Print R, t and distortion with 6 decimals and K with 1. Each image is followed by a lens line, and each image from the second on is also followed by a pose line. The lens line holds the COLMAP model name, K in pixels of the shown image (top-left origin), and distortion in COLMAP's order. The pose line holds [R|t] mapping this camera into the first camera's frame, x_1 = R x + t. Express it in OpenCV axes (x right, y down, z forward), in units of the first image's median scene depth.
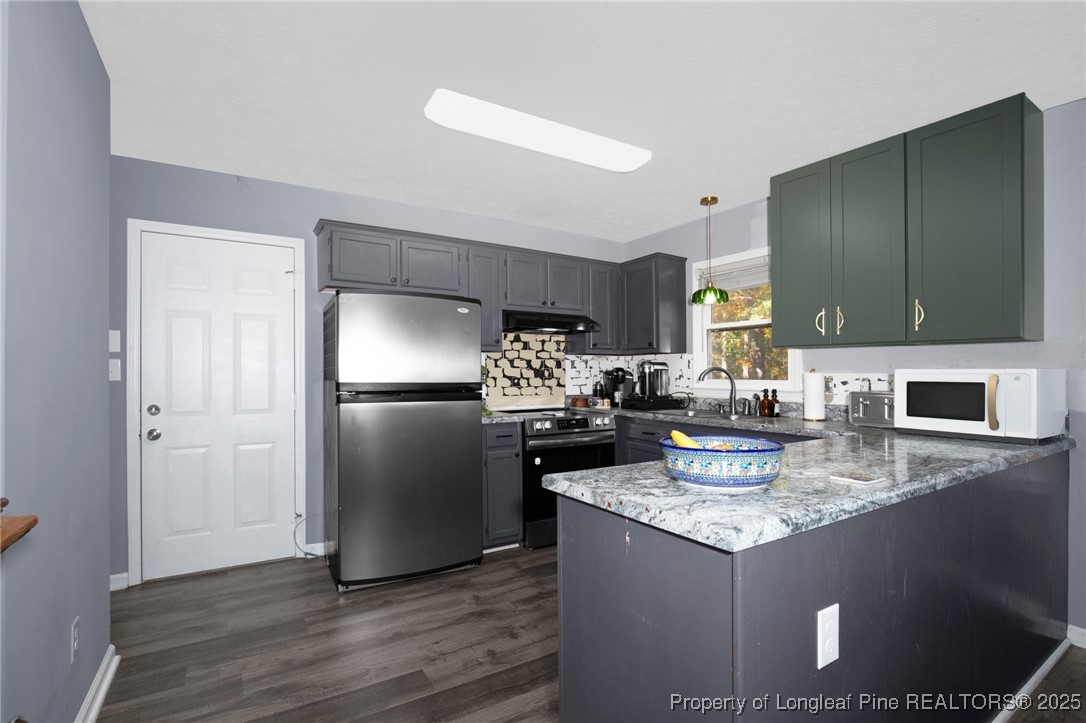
lens RADIAL K [[507.7, 0, 547.5], [0, 507.7, 362.8], [0, 0, 1]] dist [-0.028119, -0.000033]
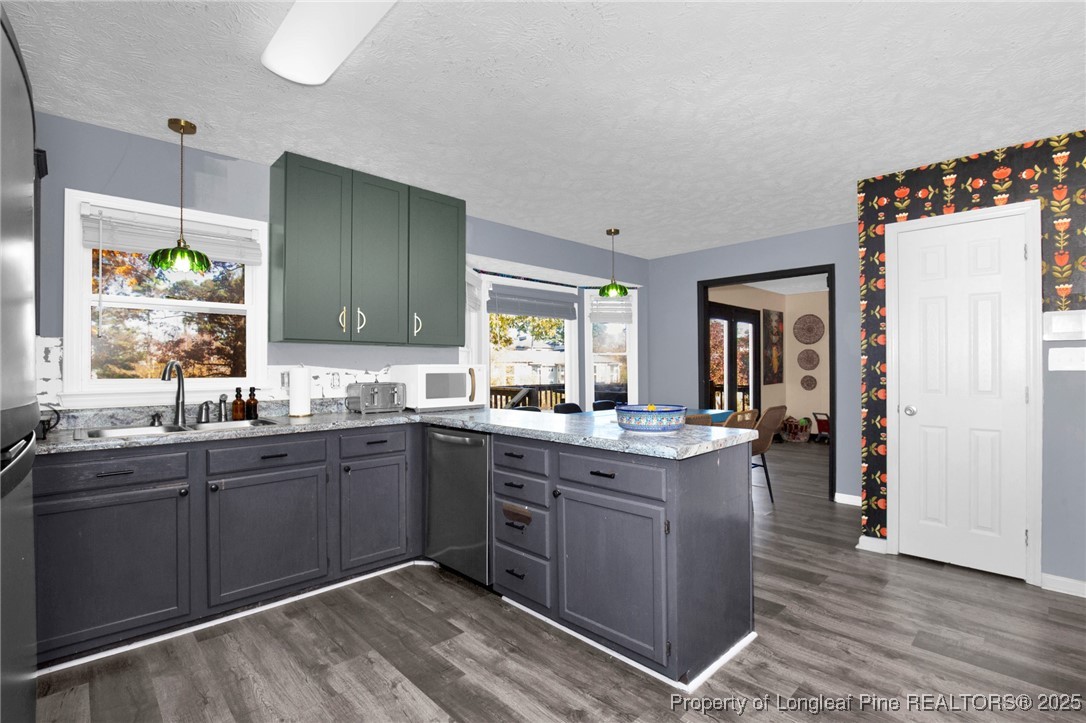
lens RADIAL K [[507.7, 0, 547.5], [0, 507.7, 362.8], [0, 0, 1]] dist [-0.028119, -0.000033]
pose [[-0.221092, 0.004739, 0.975241, -0.499524], [-0.015493, 0.999845, -0.008371, 0.009736], [-0.975130, -0.016960, -0.220984, 0.694308]]
